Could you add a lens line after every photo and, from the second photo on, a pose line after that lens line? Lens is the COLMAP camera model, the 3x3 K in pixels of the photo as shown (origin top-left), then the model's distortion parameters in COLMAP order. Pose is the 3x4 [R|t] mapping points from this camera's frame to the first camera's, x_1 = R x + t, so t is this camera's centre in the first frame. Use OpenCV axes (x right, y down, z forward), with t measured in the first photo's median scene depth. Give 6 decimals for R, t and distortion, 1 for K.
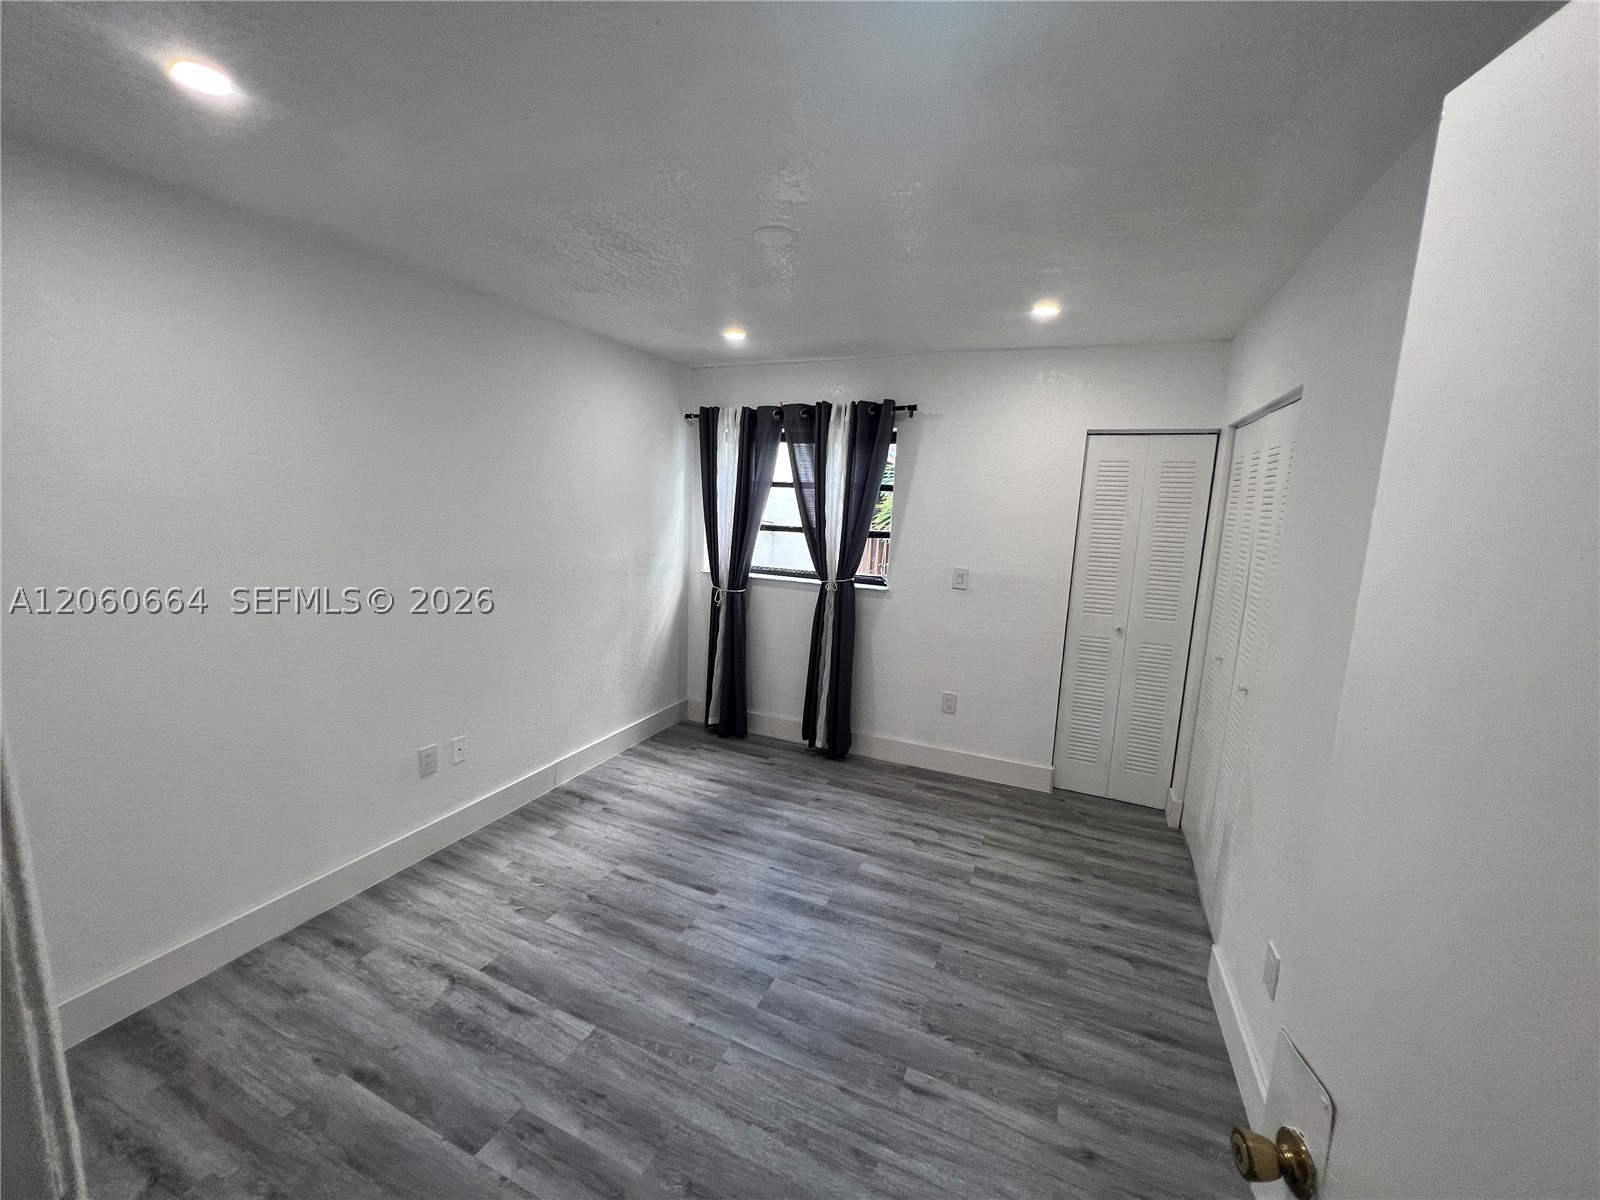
lens RADIAL K [[644.6, 0, 793.2], [0, 644.6, 598.1], [0, 0, 1]] dist [-0.002648, 0.000854]
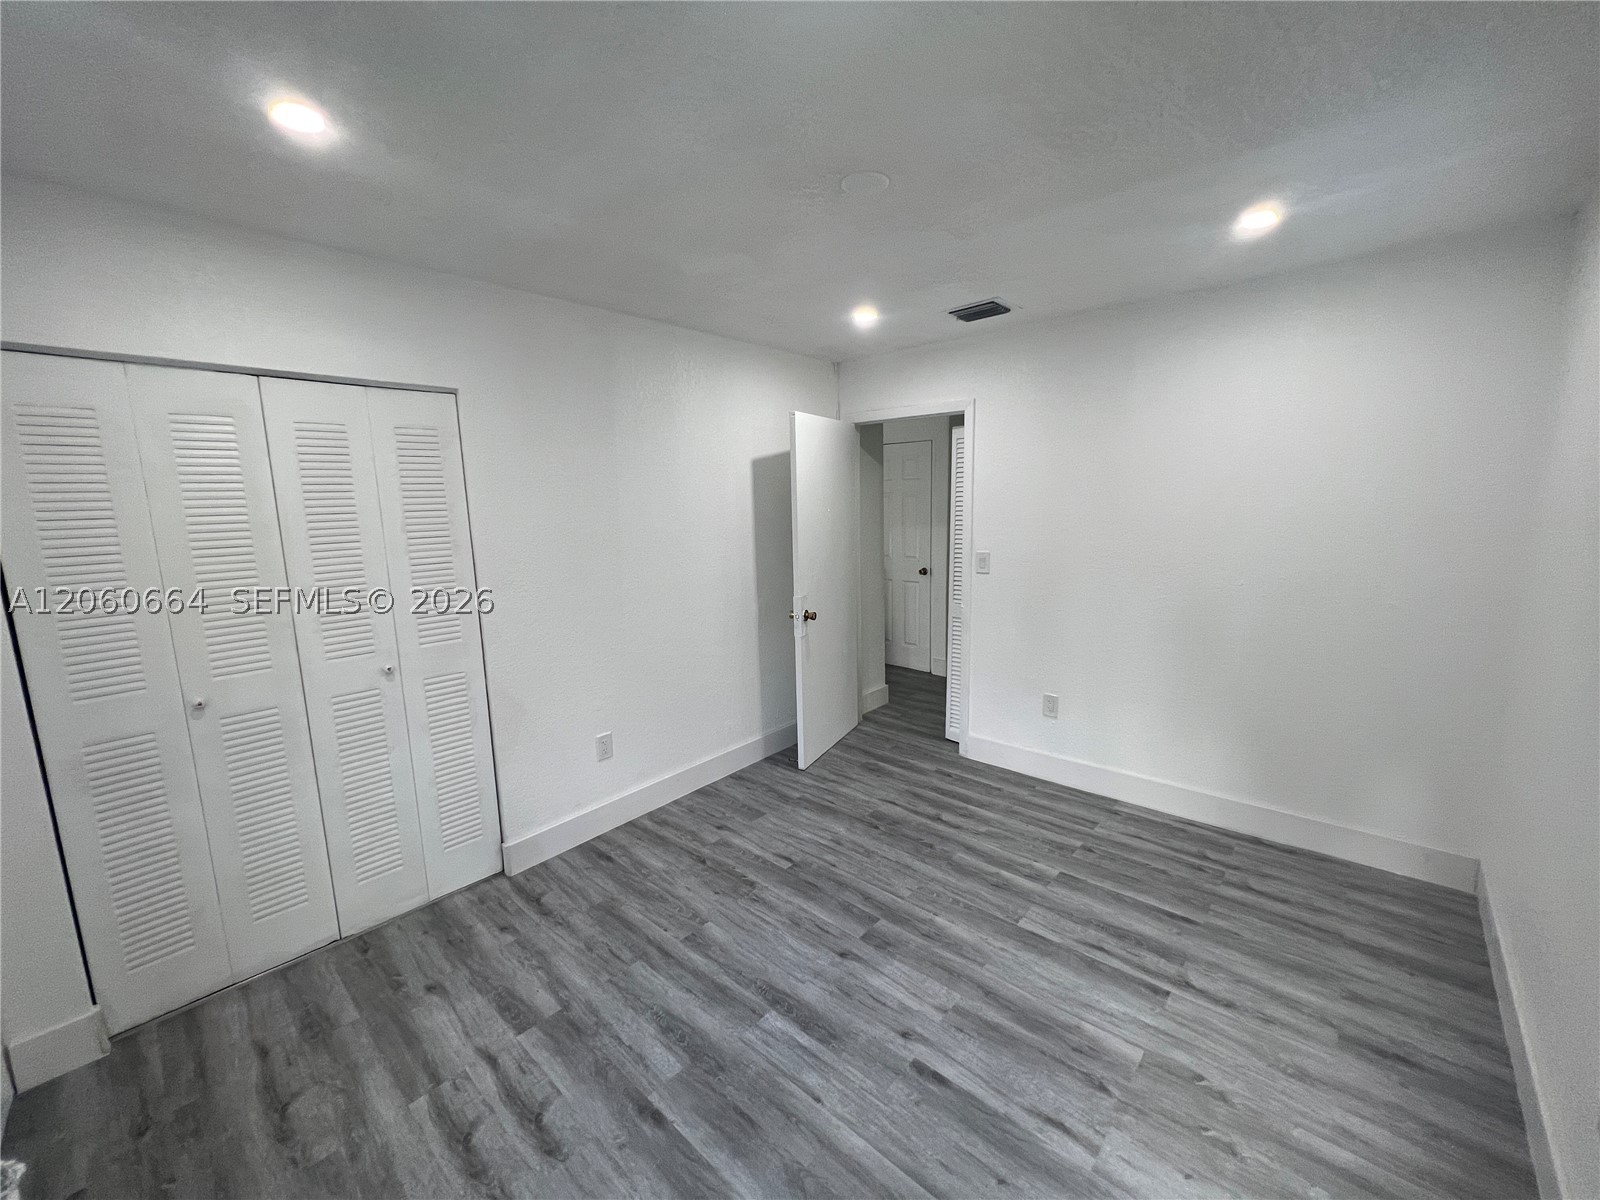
lens RADIAL K [[644.6, 0, 792.4], [0, 644.6, 598.3], [0, 0, 1]] dist [-0.002648, 0.000854]
pose [[-0.949843, -0.060927, 0.306736, -0.175494], [0.040774, 0.948338, 0.314631, -0.225925], [-0.310059, 0.311357, -0.898288, 1.478617]]
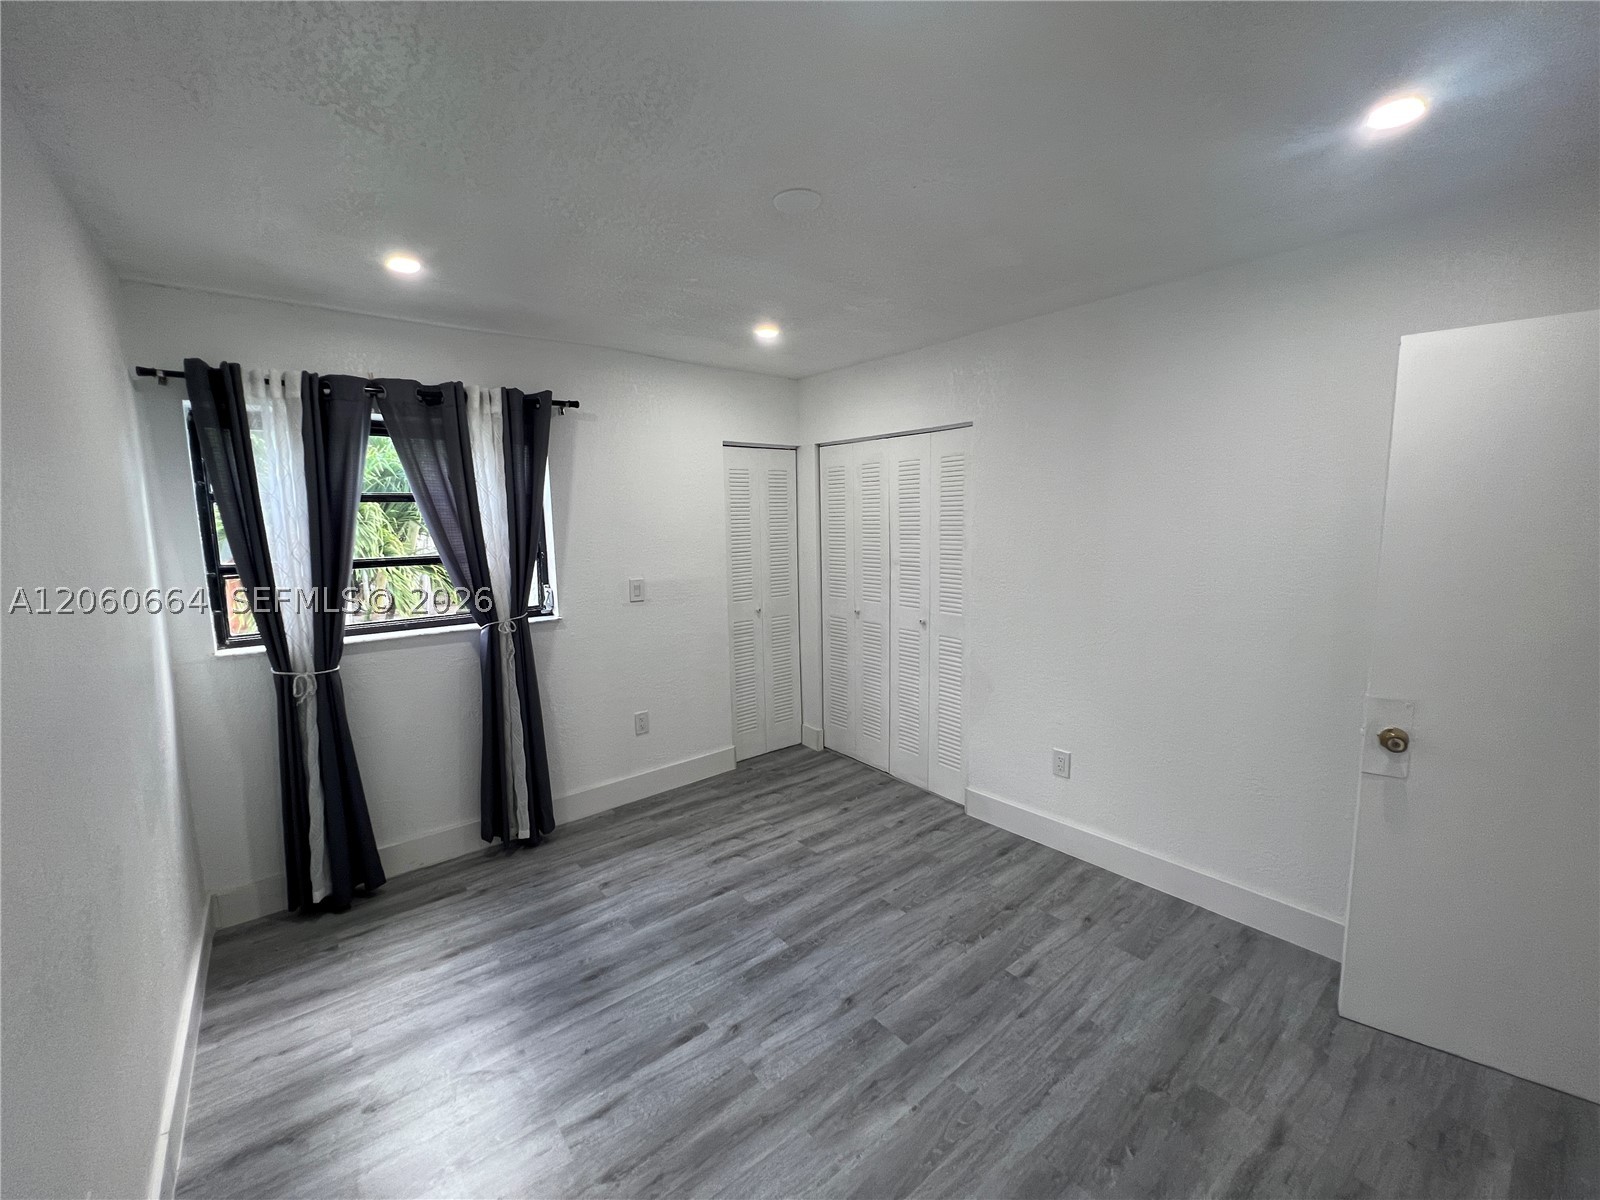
lens RADIAL K [[644.6, 0, 798.1], [0, 644.6, 597.9], [0, 0, 1]] dist [-0.002648, 0.000854]
pose [[0.449952, -0.157965, 0.878971, -0.649578], [0.176828, 0.980504, 0.085693, -0.081748], [-0.875371, 0.116868, 0.469113, 0.482225]]
